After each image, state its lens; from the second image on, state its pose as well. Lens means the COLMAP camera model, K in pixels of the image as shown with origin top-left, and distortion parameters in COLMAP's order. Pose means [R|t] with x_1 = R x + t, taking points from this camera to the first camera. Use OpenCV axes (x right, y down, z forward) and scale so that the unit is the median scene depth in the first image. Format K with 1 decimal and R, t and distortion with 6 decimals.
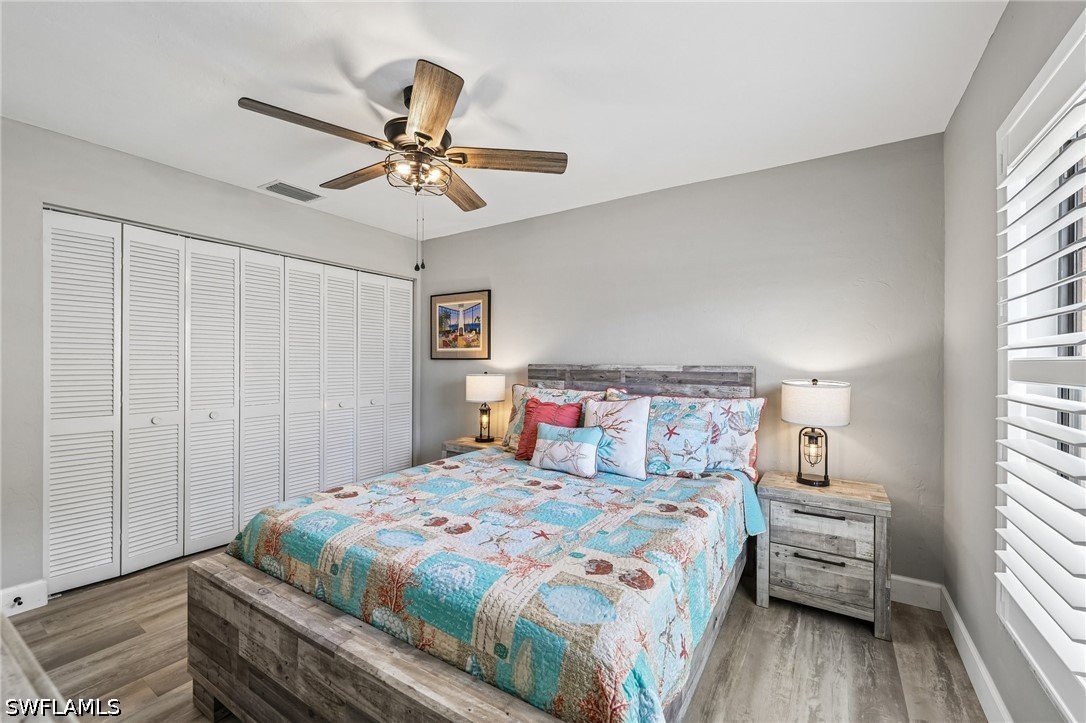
lens RADIAL K [[442.7, 0, 547.7], [0, 442.7, 363.3], [0, 0, 1]] dist [-0.005242, -0.000527]
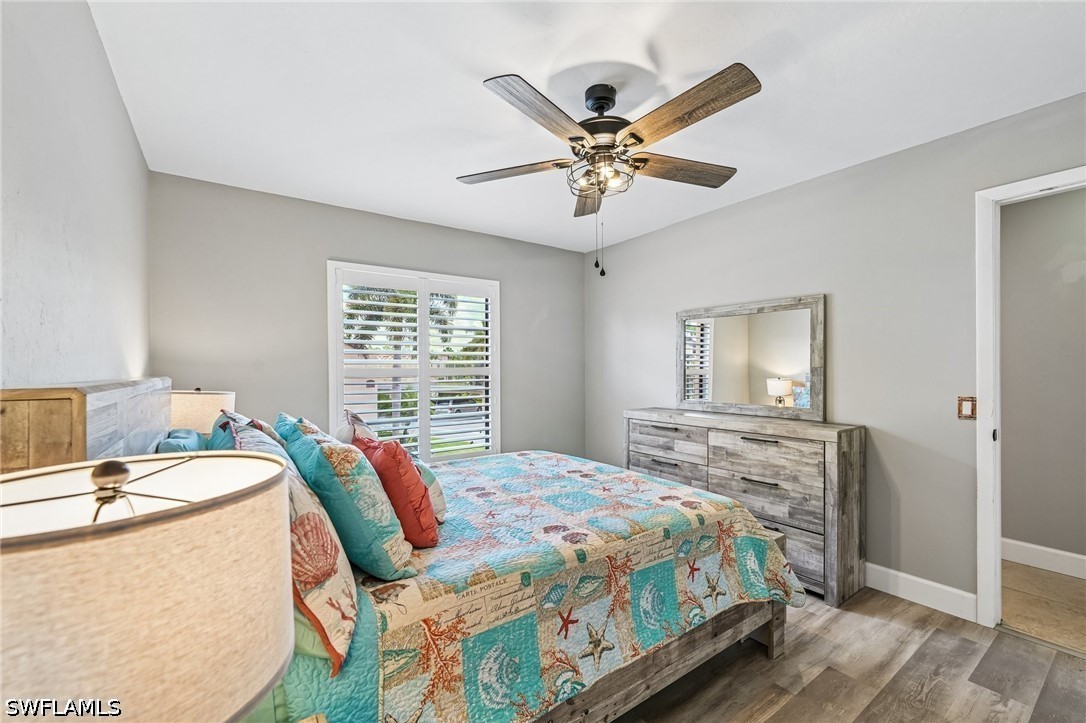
lens RADIAL K [[442.7, 0, 541.4], [0, 442.7, 367.3], [0, 0, 1]] dist [-0.005242, -0.000527]
pose [[-0.925654, 0.002008, 0.378366, -0.374513], [0.003362, 0.999990, 0.002919, -0.009199], [-0.378357, 0.003975, -0.925651, 1.359646]]
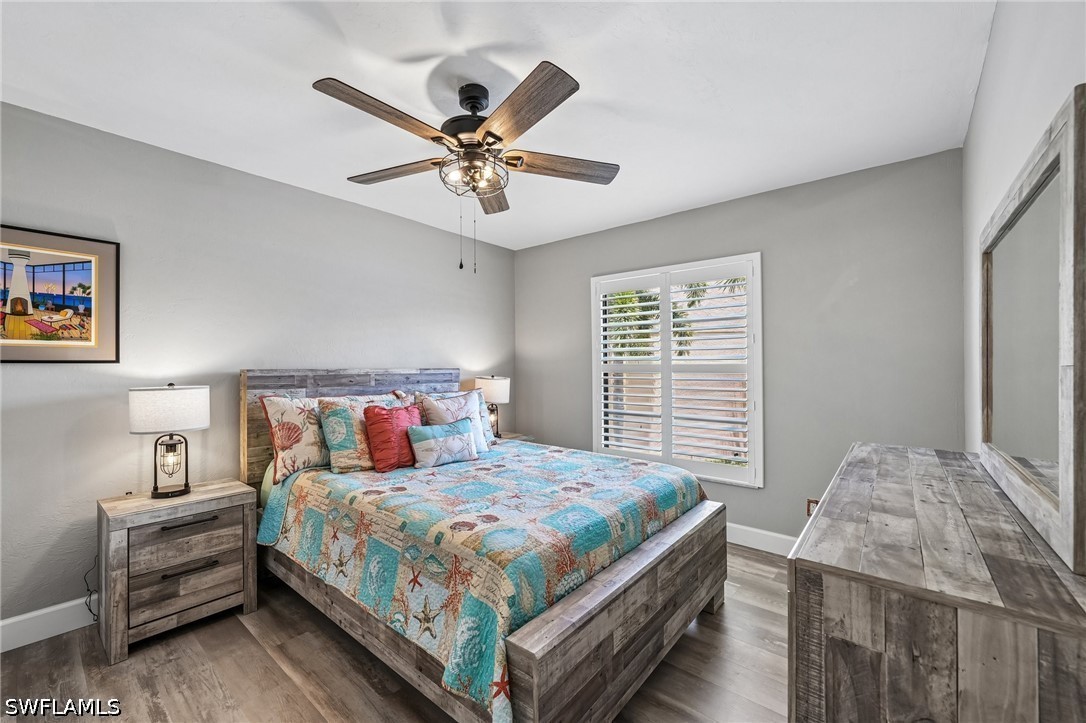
lens RADIAL K [[442.7, 0, 528.8], [0, 442.7, 363.3], [0, 0, 1]] dist [-0.005242, -0.000527]
pose [[0.141663, 0.000642, 0.989915, -0.865779], [0.002875, 0.999995, -0.001059, -0.007555], [-0.989911, 0.002996, 0.141660, 0.519963]]
